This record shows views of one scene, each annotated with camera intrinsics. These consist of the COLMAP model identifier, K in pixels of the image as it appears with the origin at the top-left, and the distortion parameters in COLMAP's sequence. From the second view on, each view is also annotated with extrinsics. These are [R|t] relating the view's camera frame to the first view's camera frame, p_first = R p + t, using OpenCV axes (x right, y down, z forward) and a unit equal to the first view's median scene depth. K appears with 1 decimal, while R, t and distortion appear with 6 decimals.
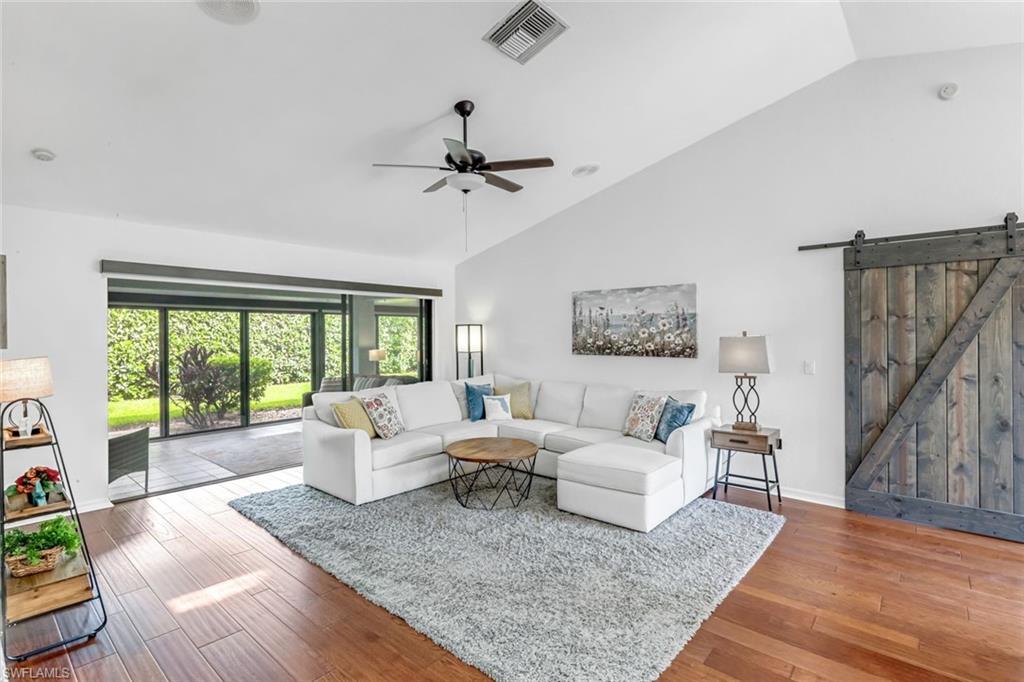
lens RADIAL K [[482.8, 0, 512.0], [0, 482.8, 341.0], [0, 0, 1]] dist [-0.000103, 0.000245]
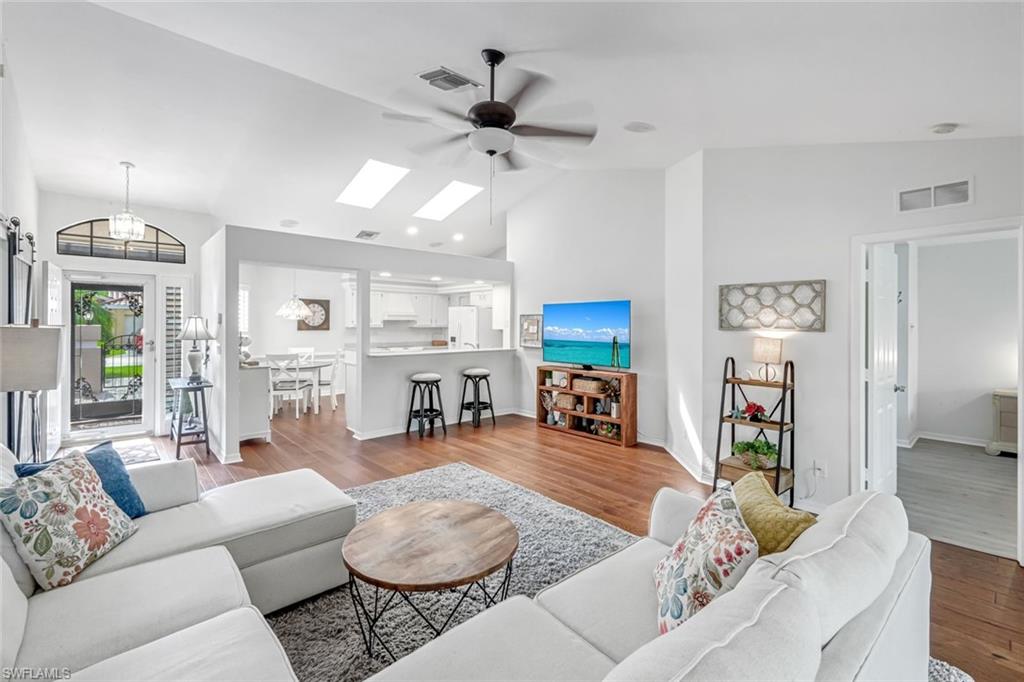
lens RADIAL K [[454.6, 0, 499.1], [0, 454.6, 324.2], [0, 0, 1]] dist [0.000078, -0.000035]
pose [[-0.986753, -0.000127, 0.162229, -0.154112], [0.002368, 0.999882, 0.015180, -0.015237], [-0.162212, 0.015363, -0.986636, 1.135463]]
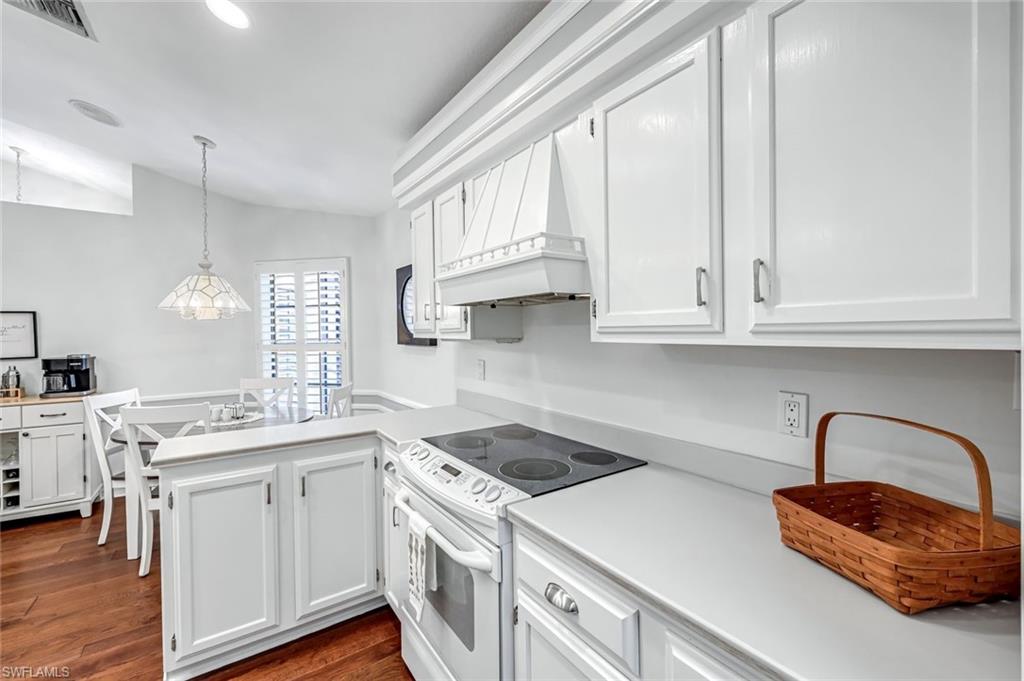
lens RADIAL K [[428.4, 0, 508.2], [0, 428.4, 332.6], [0, 0, 1]] dist [-0.000884, -0.000257]
pose [[0.258863, -0.000497, 0.965914, 0.227772], [0.021690, 0.999751, -0.005299, 0.018136], [-0.965670, 0.022322, 0.258810, -0.621834]]
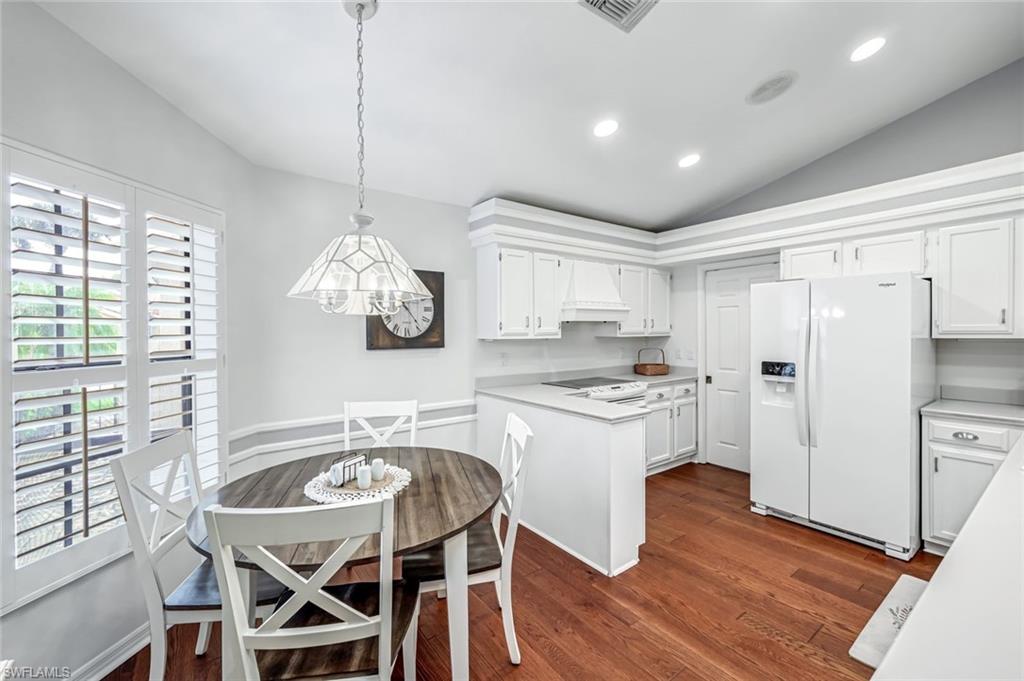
lens RADIAL K [[420.9, 0, 506.9], [0, 420.9, 335.2], [0, 0, 1]] dist [0.002148, 0.000296]
pose [[-0.971964, 0.009265, 0.234946, 0.488726], [0.014990, 0.999632, 0.022593, -0.000336], [-0.234650, 0.025481, -0.971746, 0.178456]]
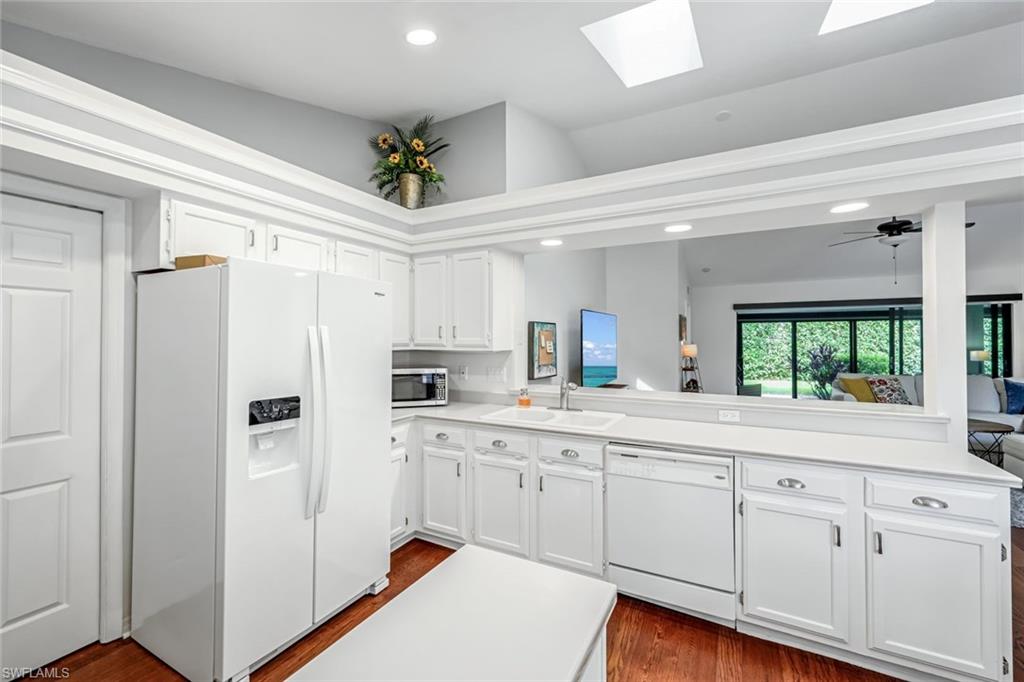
lens RADIAL K [[420.9, 0, 506.9], [0, 420.9, 335.7], [0, 0, 1]] dist [0.002148, 0.000296]
pose [[0.208191, -0.005266, -0.978074, 0.629543], [-0.011448, 0.999904, -0.007820, 0.005140], [0.978021, 0.012825, 0.208111, -0.338361]]
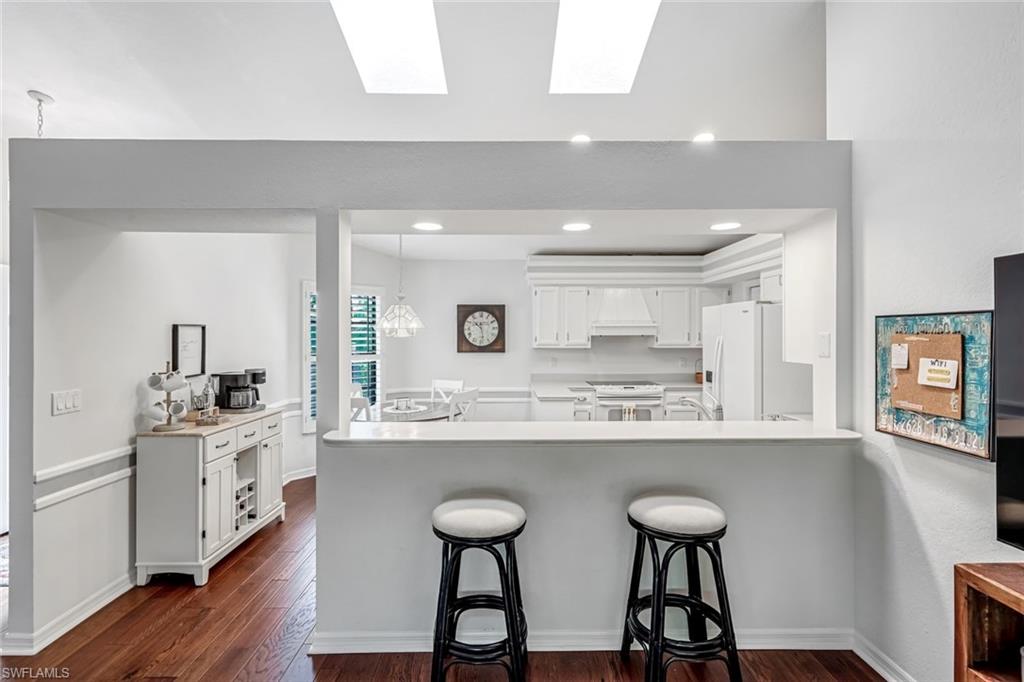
lens RADIAL K [[474.1, 0, 503.8], [0, 474.1, 335.8], [0, 0, 1]] dist [-0.001162, -0.000137]
pose [[-0.646765, 0.007385, 0.762654, -0.097555], [0.015663, 0.999871, 0.003600, -0.012145], [-0.762528, 0.014274, -0.646797, 0.306960]]
